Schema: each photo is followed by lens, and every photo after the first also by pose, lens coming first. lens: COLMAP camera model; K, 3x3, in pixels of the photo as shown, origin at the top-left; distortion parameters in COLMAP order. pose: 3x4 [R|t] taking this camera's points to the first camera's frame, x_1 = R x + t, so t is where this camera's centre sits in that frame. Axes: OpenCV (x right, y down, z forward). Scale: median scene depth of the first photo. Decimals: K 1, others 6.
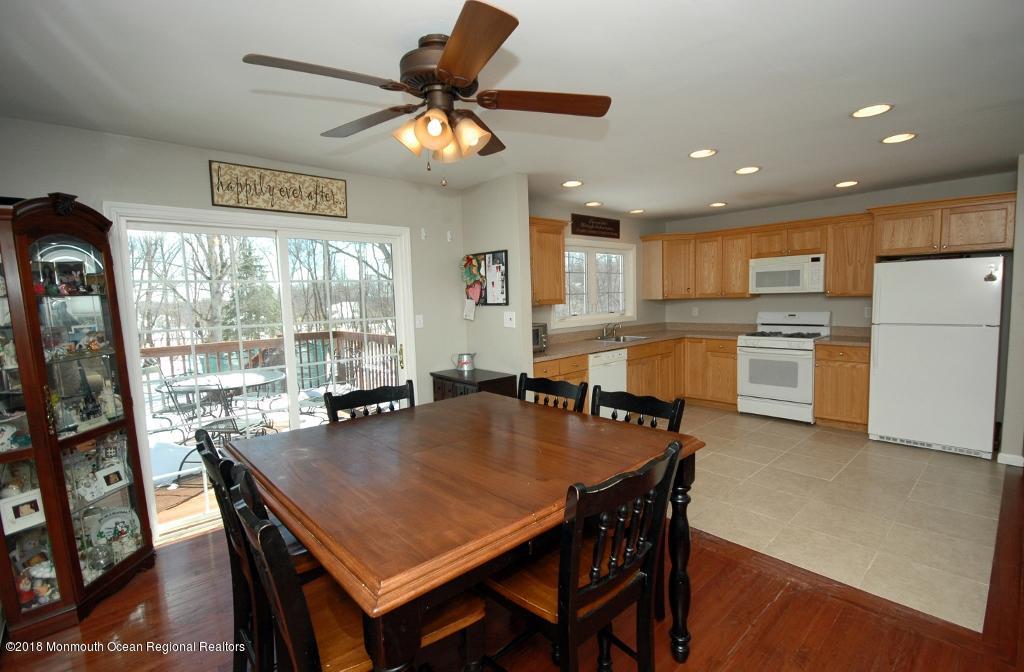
lens RADIAL K [[498.3, 0, 508.1], [0, 498.3, 335.8], [0, 0, 1]] dist [-0.003367, -0.000833]
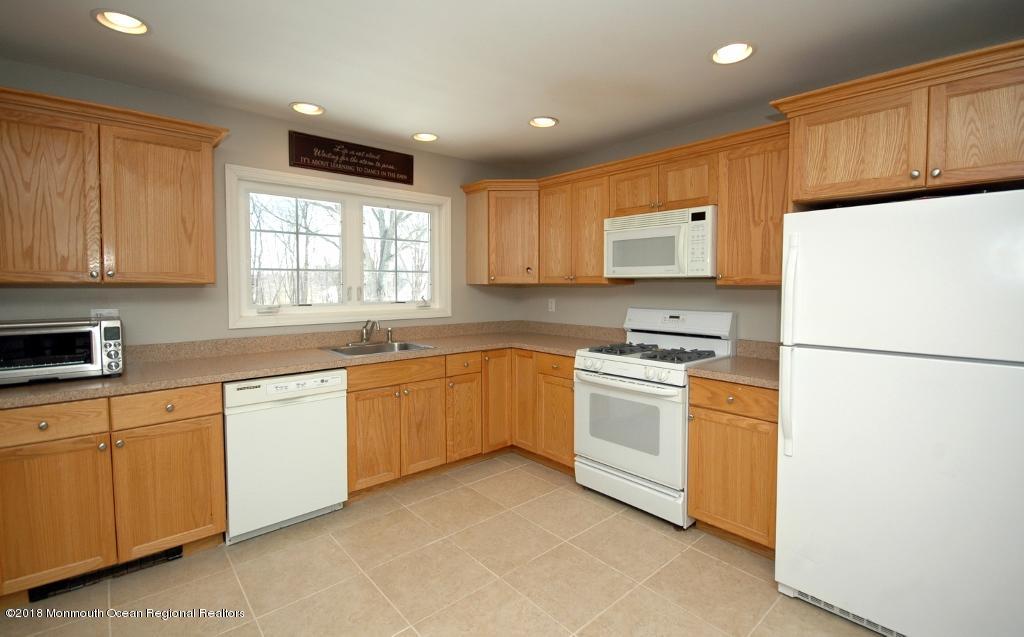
lens RADIAL K [[461.4, 0, 534.7], [0, 461.4, 297.0], [0, 0, 1]] dist [0.000519, 0.000404]
pose [[0.999439, 0.030804, -0.013122, 0.420765], [-0.031466, 0.998061, -0.053695, -0.030885], [0.011443, 0.054078, 0.998471, 0.469049]]
